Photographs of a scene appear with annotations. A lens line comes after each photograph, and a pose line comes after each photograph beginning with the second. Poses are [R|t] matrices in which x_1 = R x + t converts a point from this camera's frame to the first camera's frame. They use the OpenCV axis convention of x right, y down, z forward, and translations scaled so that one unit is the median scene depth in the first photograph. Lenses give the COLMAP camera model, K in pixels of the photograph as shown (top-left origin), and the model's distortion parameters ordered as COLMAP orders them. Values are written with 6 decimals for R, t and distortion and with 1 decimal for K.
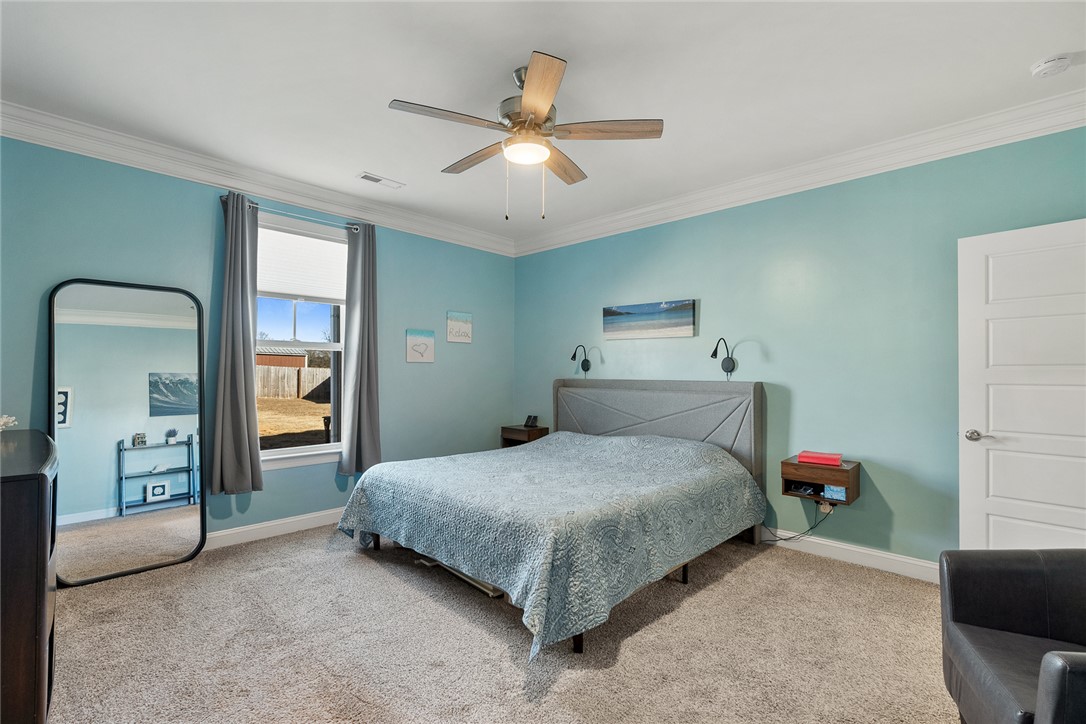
lens RADIAL K [[492.3, 0, 550.0], [0, 492.3, 366.3], [0, 0, 1]] dist [-0.011028, 0.001934]
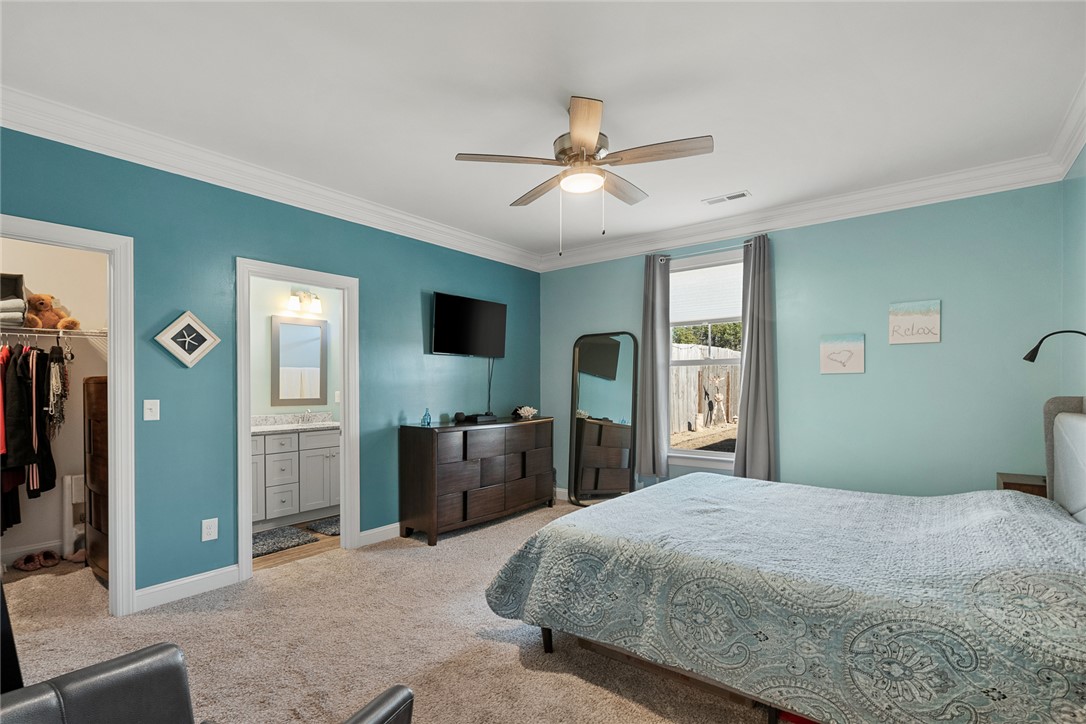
lens RADIAL K [[492.3, 0, 523.5], [0, 492.3, 386.5], [0, 0, 1]] dist [-0.011028, 0.001934]
pose [[0.089495, -0.003628, -0.995981, 0.574042], [0.018589, 0.999825, -0.001971, 0.005647], [0.995814, -0.018338, 0.089546, 0.446100]]
